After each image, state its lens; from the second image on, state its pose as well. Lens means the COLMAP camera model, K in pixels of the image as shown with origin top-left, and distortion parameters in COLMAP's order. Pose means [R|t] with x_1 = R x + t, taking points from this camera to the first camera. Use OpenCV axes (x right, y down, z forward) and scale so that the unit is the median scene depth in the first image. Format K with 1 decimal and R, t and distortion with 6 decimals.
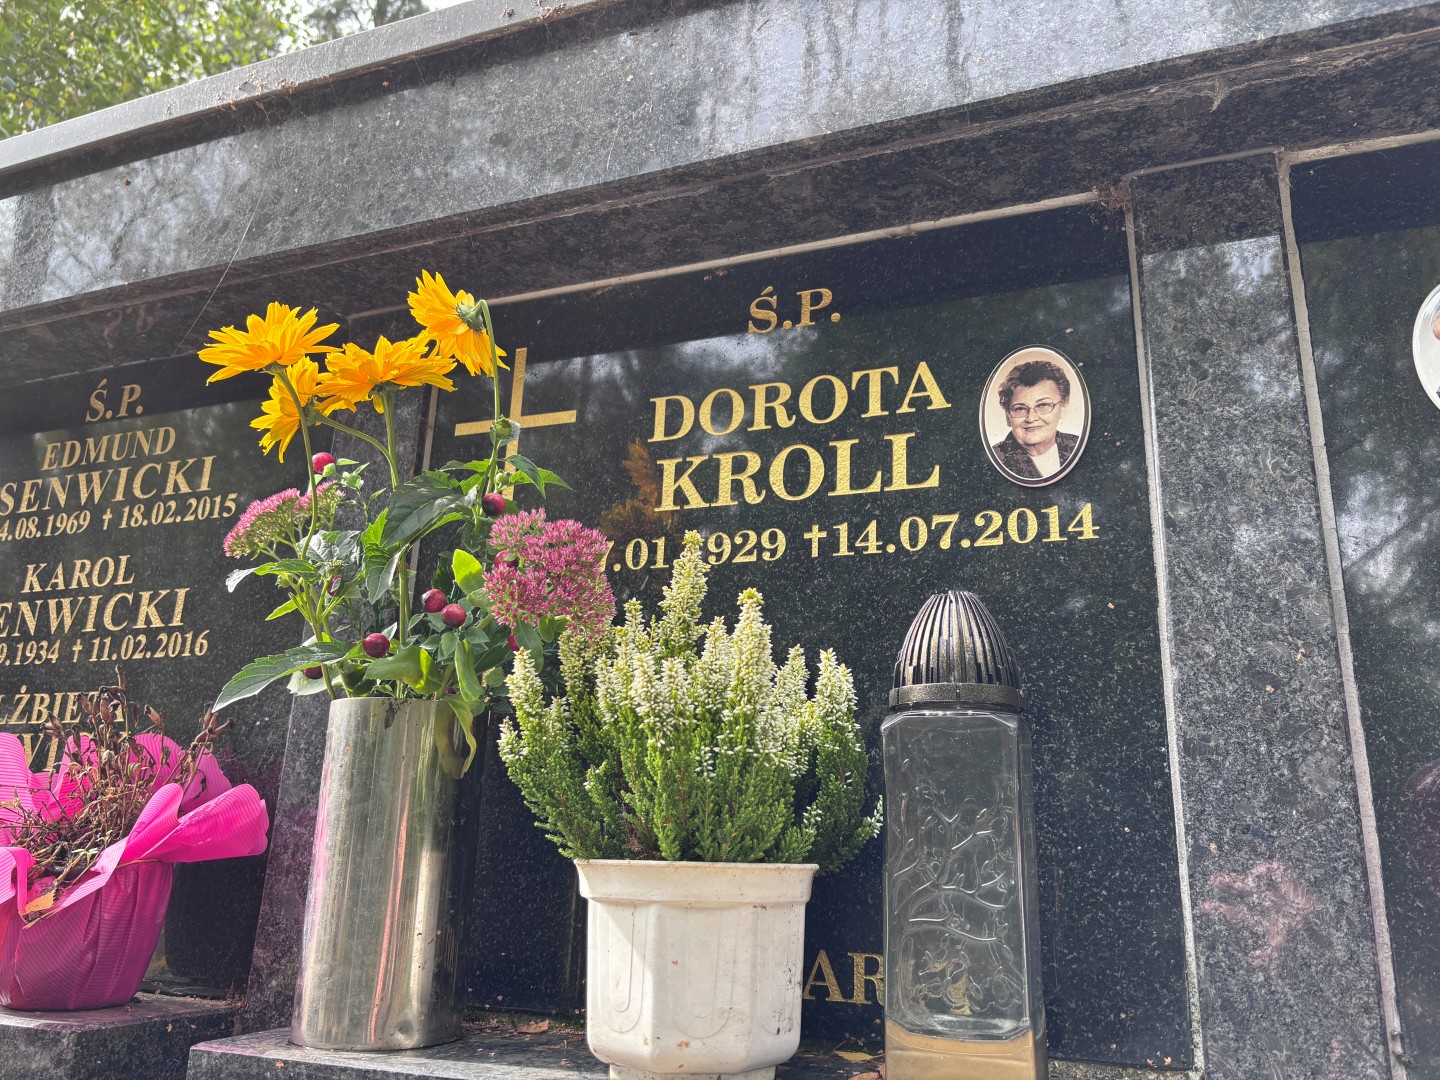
lens RADIAL K [[1100.3, 0, 728.9], [0, 1100.3, 543.7], [0, 0, 1]] dist [0.018608, -0.023640]
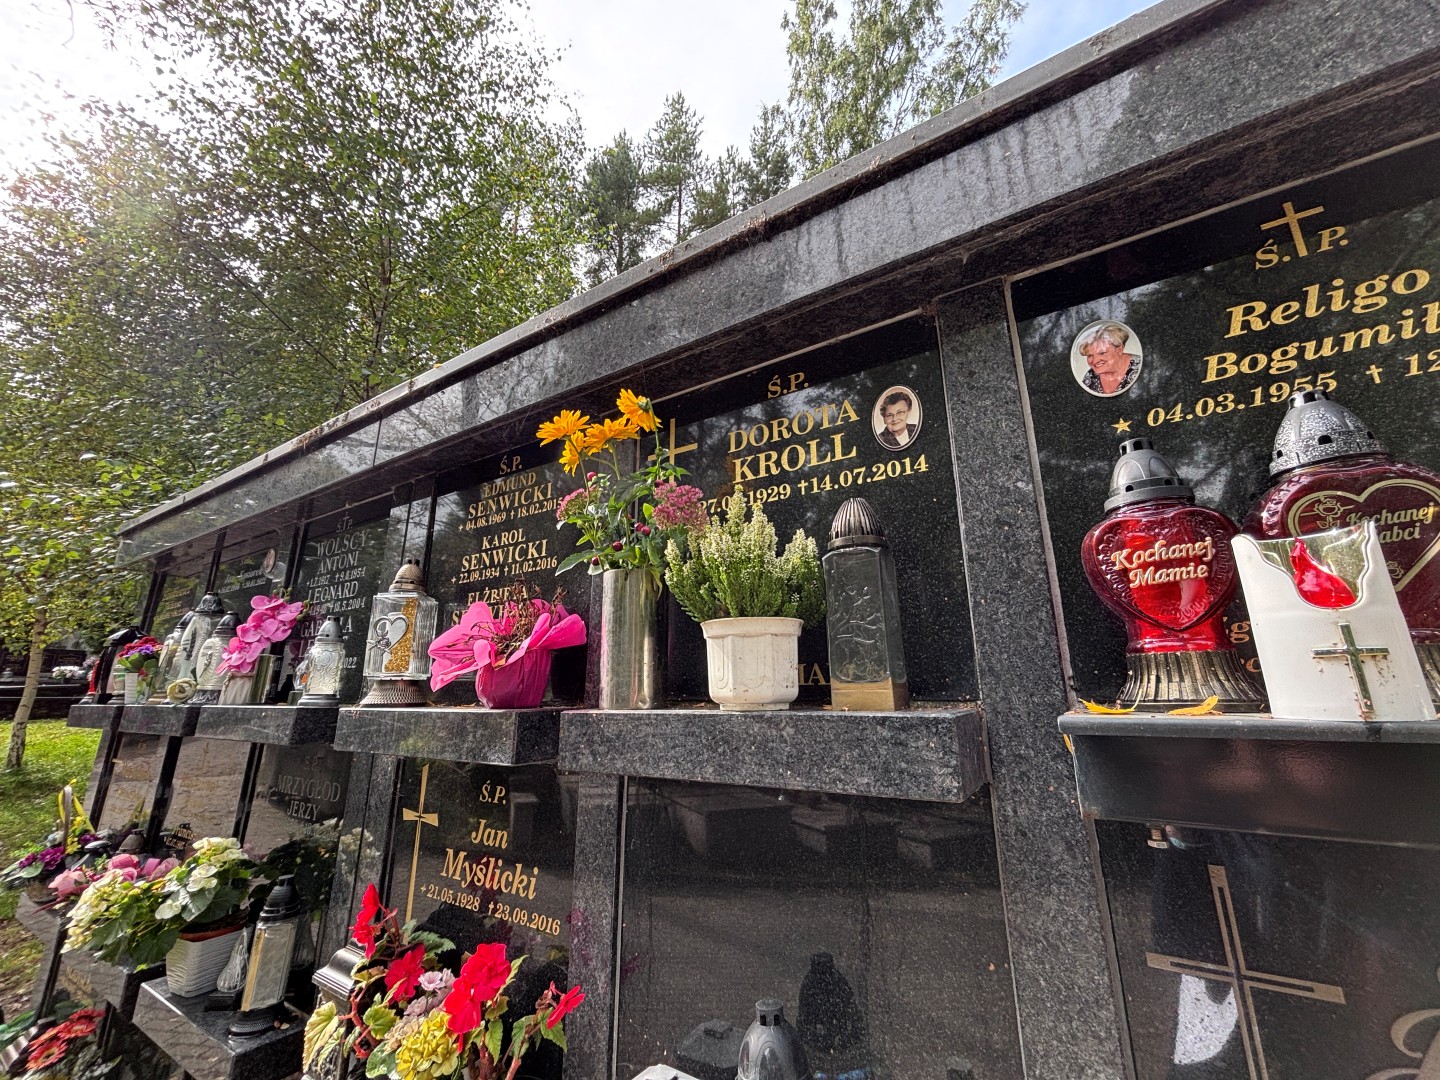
lens RADIAL K [[583.6, 0, 720.1], [0, 583.6, 540.5], [0, 0, 1]] dist [0.001571, -0.000344]
pose [[0.979478, -0.089121, -0.180777, 0.120428], [0.094389, 0.995319, 0.020736, 0.065760], [0.178083, -0.037374, 0.983305, -0.194252]]
